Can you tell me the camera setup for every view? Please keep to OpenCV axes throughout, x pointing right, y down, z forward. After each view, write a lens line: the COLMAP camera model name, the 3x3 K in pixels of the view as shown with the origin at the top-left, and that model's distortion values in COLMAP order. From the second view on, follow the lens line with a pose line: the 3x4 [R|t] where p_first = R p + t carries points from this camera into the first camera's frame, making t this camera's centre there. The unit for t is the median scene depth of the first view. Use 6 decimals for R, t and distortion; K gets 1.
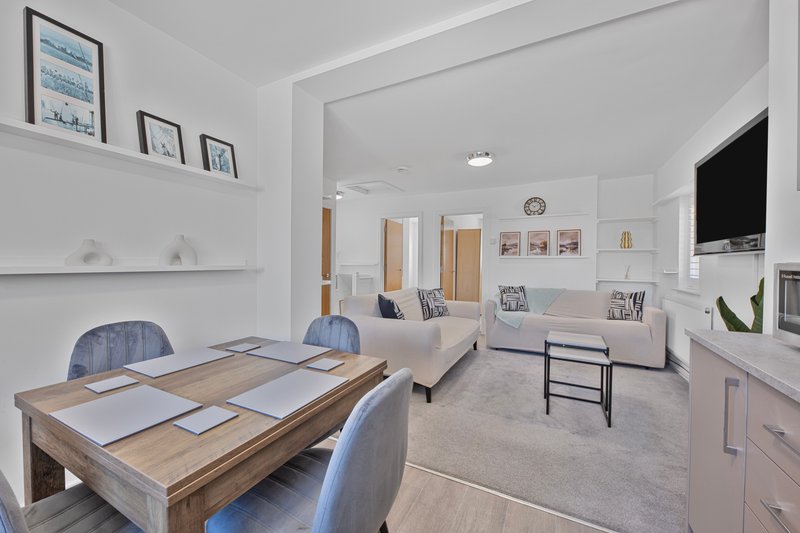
lens RADIAL K [[311.0, 0, 398.1], [0, 311.0, 266.2], [0, 0, 1]] dist [0.012576, -0.000075]
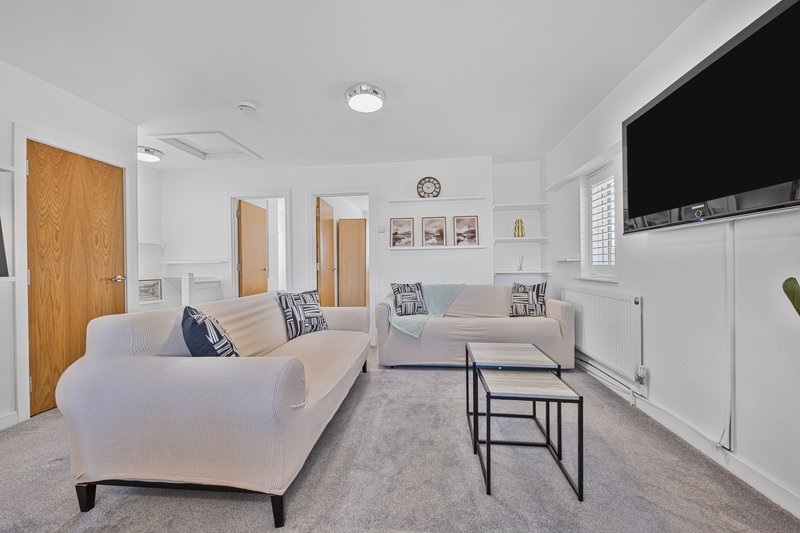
lens RADIAL K [[311.0, 0, 398.1], [0, 311.0, 266.2], [0, 0, 1]] dist [0.012576, -0.000075]
pose [[0.932591, -0.020746, 0.360337, 0.058878], [0.023695, 0.999712, -0.003769, 0.022686], [-0.360155, 0.012054, 0.932814, 0.268956]]
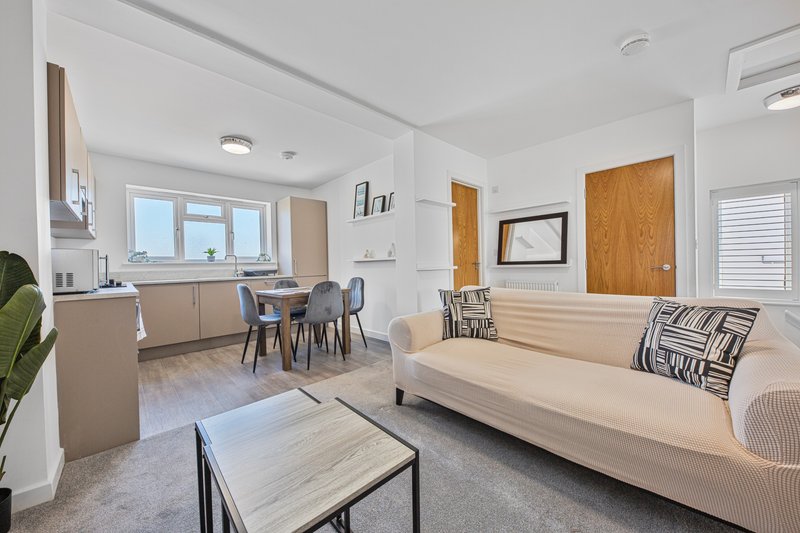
lens RADIAL K [[291.1, 0, 395.9], [0, 291.1, 265.9], [0, 0, 1]] dist [0.000221, -0.000394]
pose [[-0.336019, 0.002669, -0.941851, 0.510289], [0.008947, 0.999960, -0.000359, 0.024410], [0.941813, -0.008547, -0.336030, 0.736109]]
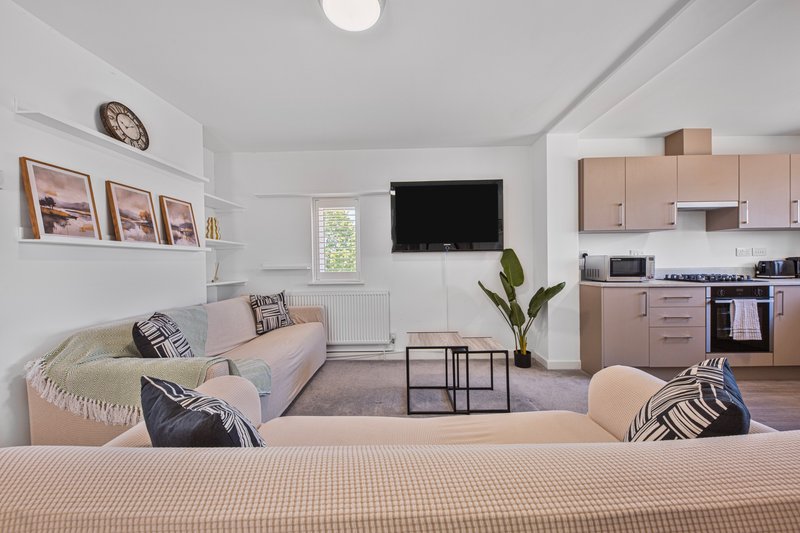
lens RADIAL K [[291.1, 0, 395.9], [0, 291.1, 265.9], [0, 0, 1]] dist [0.000221, -0.000394]
pose [[-0.438326, -0.010341, 0.898756, -0.090391], [0.020386, 0.999562, 0.021443, -0.001838], [-0.898585, 0.027721, -0.437924, 0.906754]]
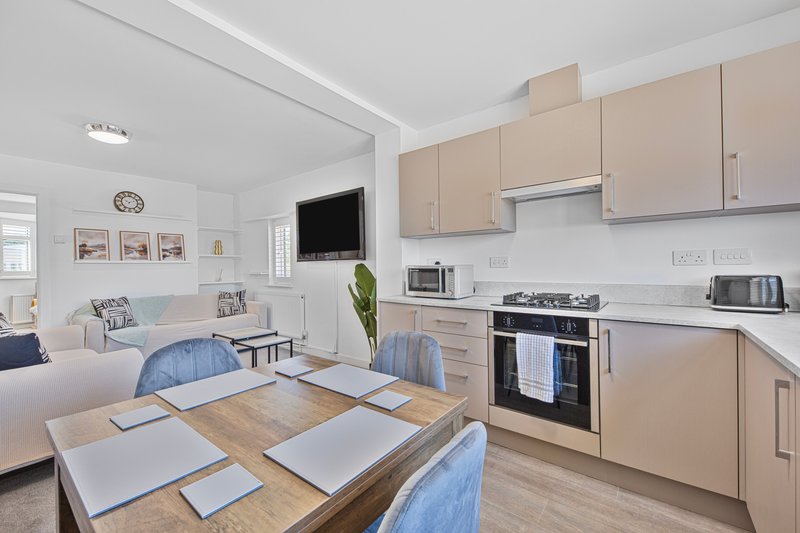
lens RADIAL K [[322.1, 0, 400.0], [0, 322.1, 266.5], [0, 0, 1]] dist [0.001426, 0.000492]
pose [[0.184349, -0.009467, 0.982815, -0.311311], [0.024756, 0.999681, 0.004986, -0.002919], [-0.982549, 0.023411, 0.184525, 0.126124]]
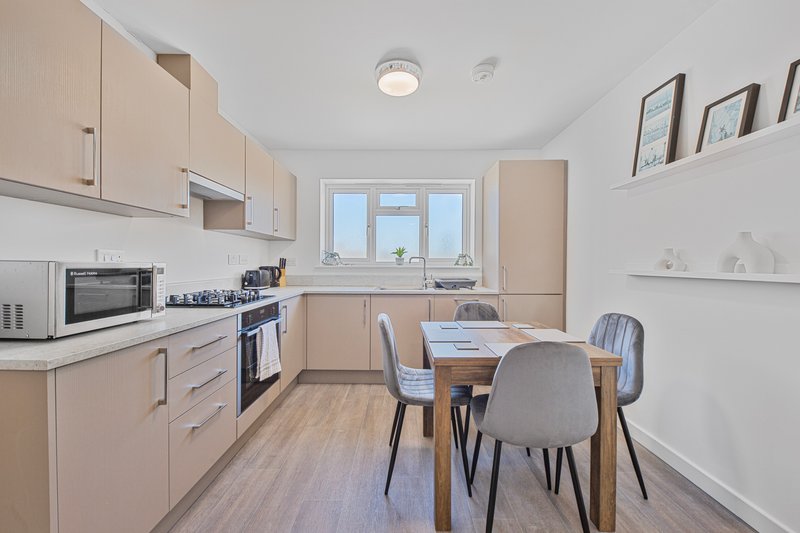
lens RADIAL K [[297.2, 0, 400.1], [0, 297.2, 267.5], [0, 0, 1]] dist [0.000293, -0.000430]
pose [[-0.892914, -0.005308, -0.450196, 0.148962], [-0.016891, 0.999621, 0.021717, -0.006208], [0.449910, 0.026995, -0.892666, 0.522328]]
